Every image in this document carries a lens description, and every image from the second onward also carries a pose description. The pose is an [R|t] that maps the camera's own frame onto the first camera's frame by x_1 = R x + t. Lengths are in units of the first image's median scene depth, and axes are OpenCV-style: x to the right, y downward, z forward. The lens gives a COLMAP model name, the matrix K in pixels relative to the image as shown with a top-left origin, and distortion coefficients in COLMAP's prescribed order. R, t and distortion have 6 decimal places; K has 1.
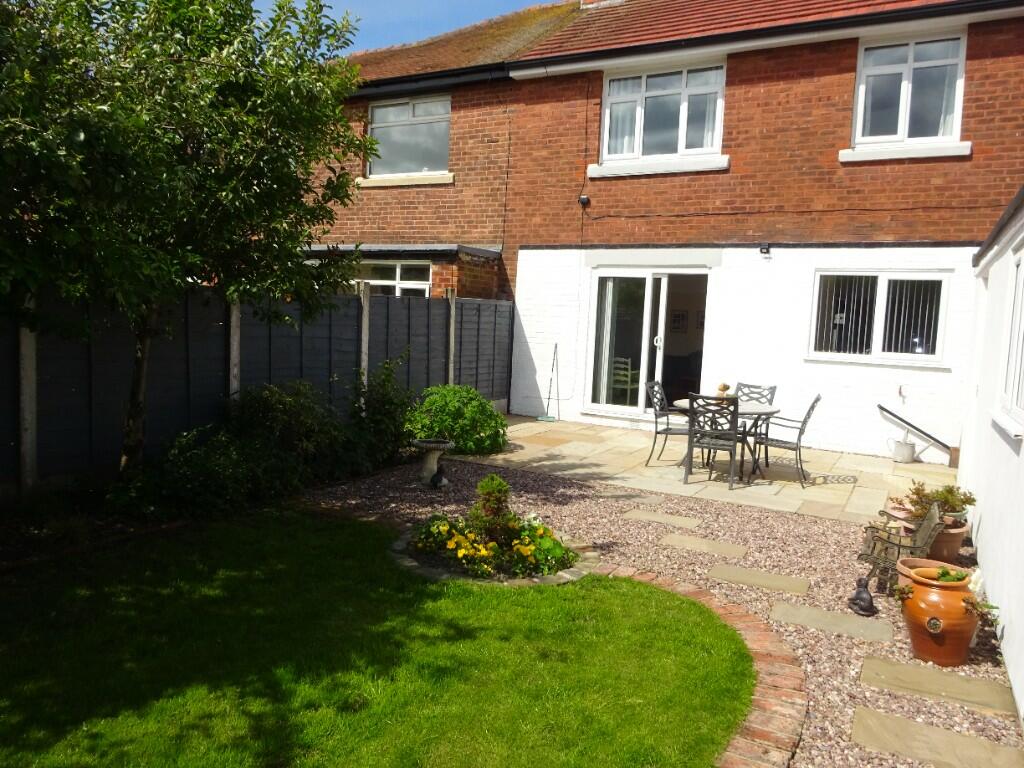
lens RADIAL K [[752.5, 0, 510.7], [0, 752.5, 384.0], [0, 0, 1]] dist [0.001390, 0.005779]
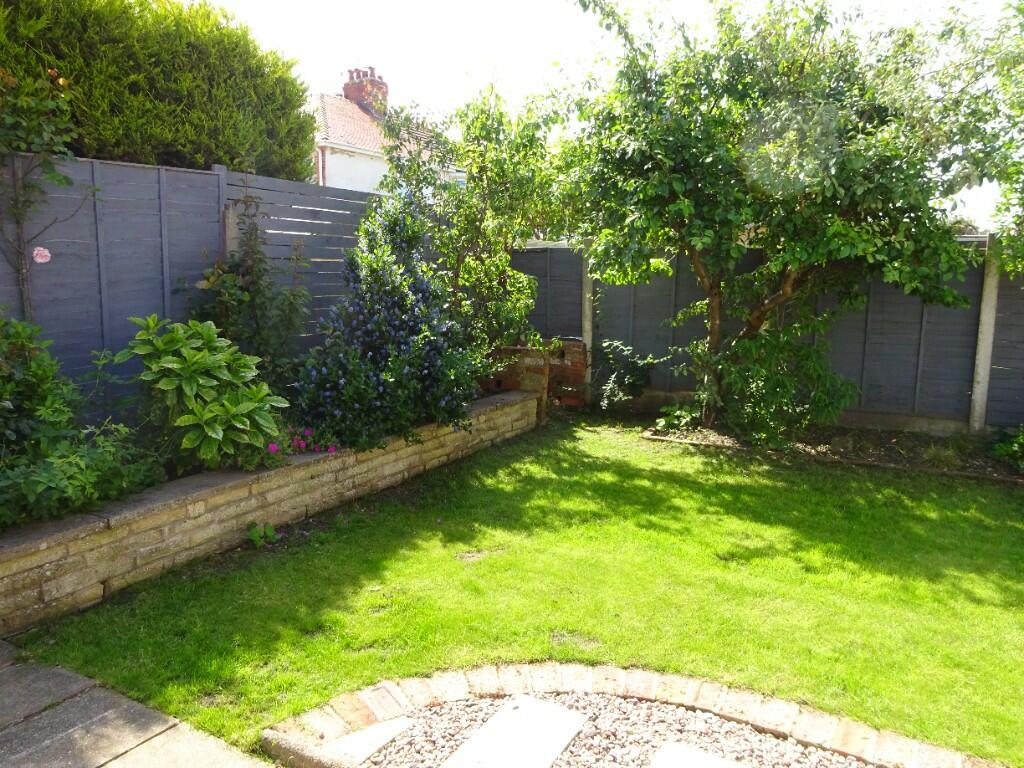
lens RADIAL K [[752.5, 0, 505.2], [0, 752.5, 384.5], [0, 0, 1]] dist [0.001390, 0.005779]
pose [[-0.008071, 0.104236, -0.994520, 1.056555], [-0.097819, 0.989700, 0.104524, 0.019575], [0.995171, 0.098127, 0.002209, 0.425364]]
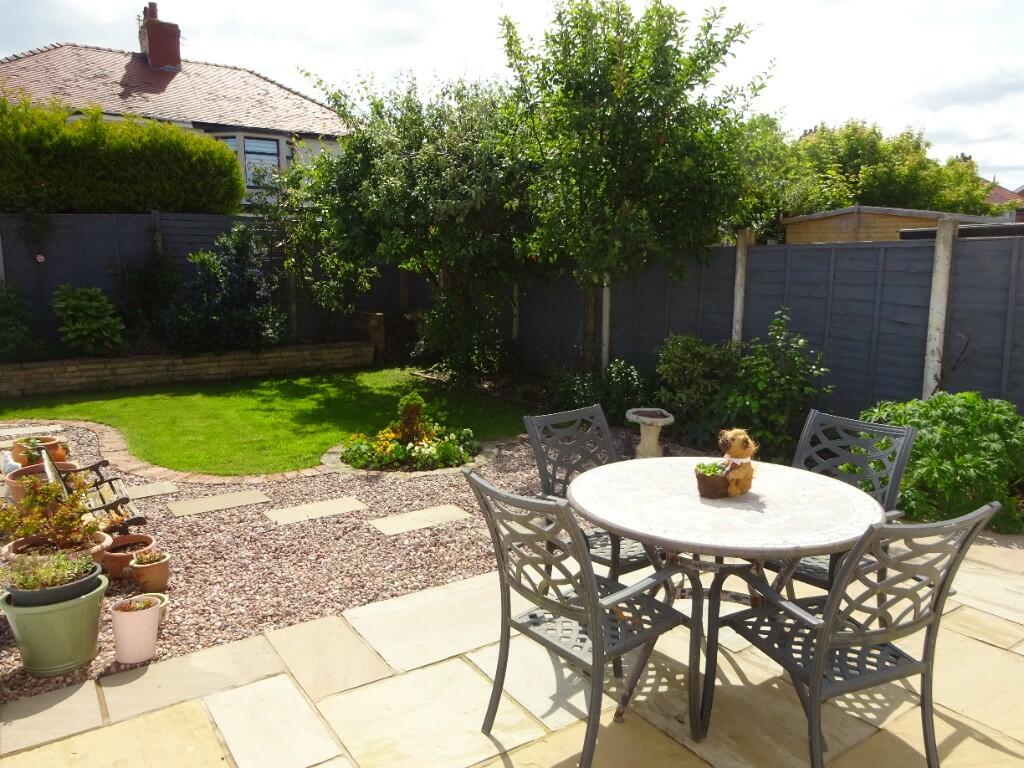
lens RADIAL K [[752.5, 0, 508.2], [0, 752.5, 387.2], [0, 0, 1]] dist [0.001390, 0.005779]
pose [[-0.458173, 0.105742, -0.882551, 1.663099], [-0.100413, 0.980385, 0.169593, -0.196860], [0.883173, 0.166322, -0.438568, 2.855445]]
